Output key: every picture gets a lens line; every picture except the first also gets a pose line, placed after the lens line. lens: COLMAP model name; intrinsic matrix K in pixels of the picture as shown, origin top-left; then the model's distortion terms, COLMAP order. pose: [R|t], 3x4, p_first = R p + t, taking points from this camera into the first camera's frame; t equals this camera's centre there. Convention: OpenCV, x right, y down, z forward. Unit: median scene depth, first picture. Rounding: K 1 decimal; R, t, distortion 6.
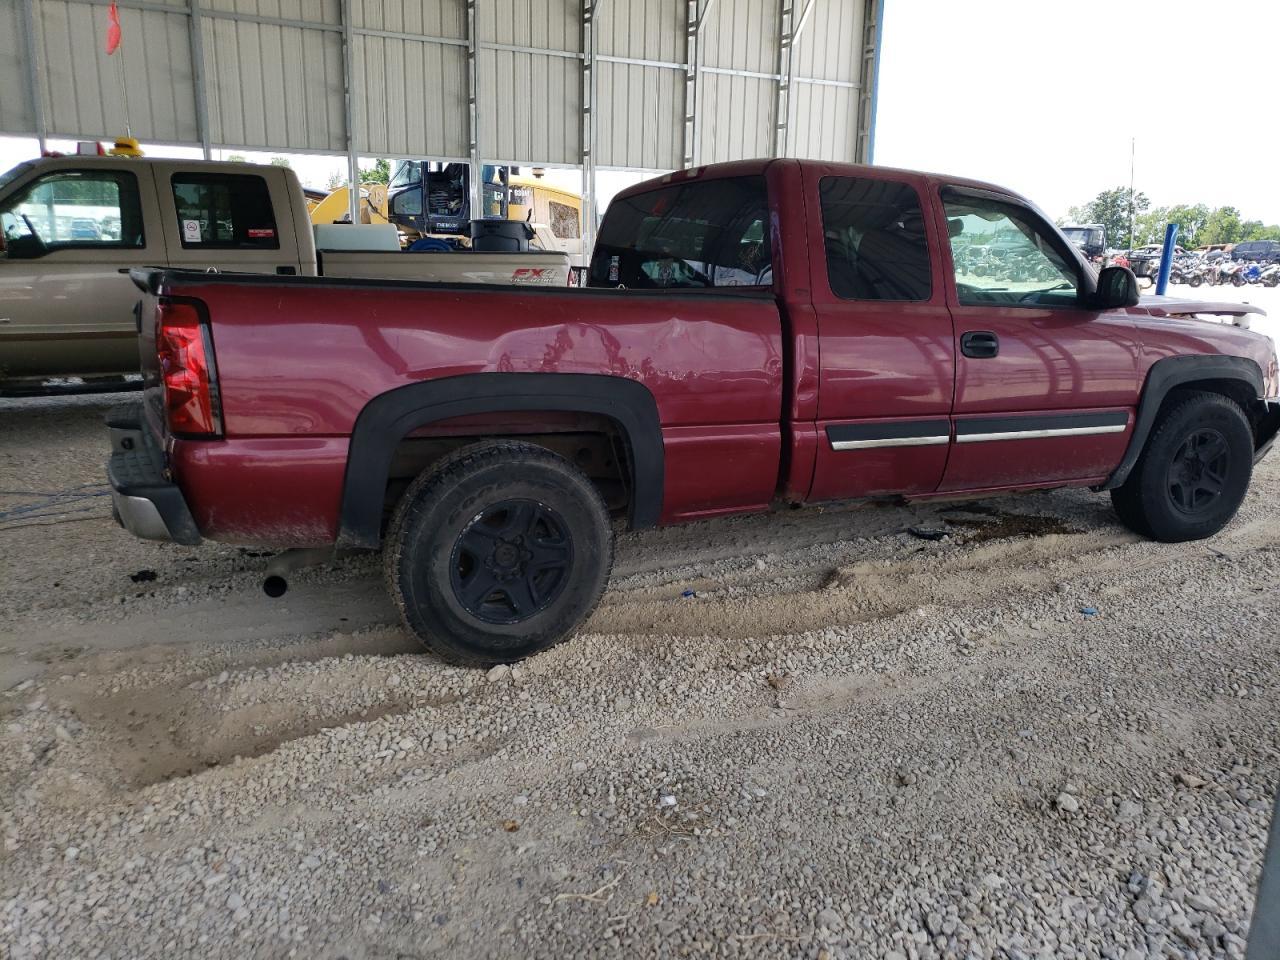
lens RADIAL K [[984.3, 0, 637.2], [0, 984.3, 480.8], [0, 0, 1]] dist [0.009059, -0.002124]
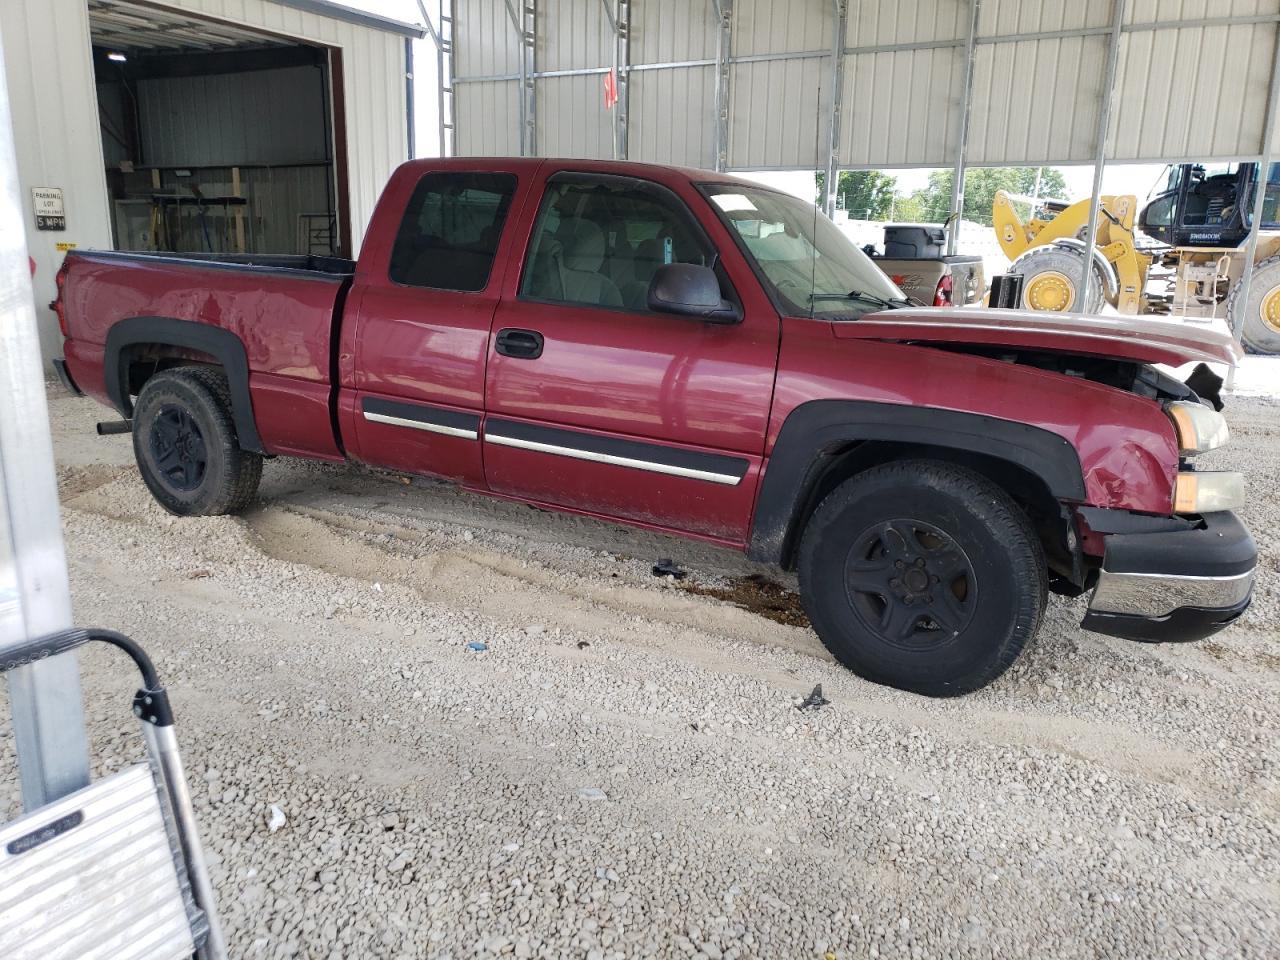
lens RADIAL K [[984.3, 0, 637.2], [0, 984.3, 480.8], [0, 0, 1]] dist [0.009059, -0.002124]
pose [[0.534612, 0.187684, -0.823993, 0.474852], [-0.205137, 0.974686, 0.088914, -0.046339], [0.819823, 0.121497, 0.559580, 0.236682]]
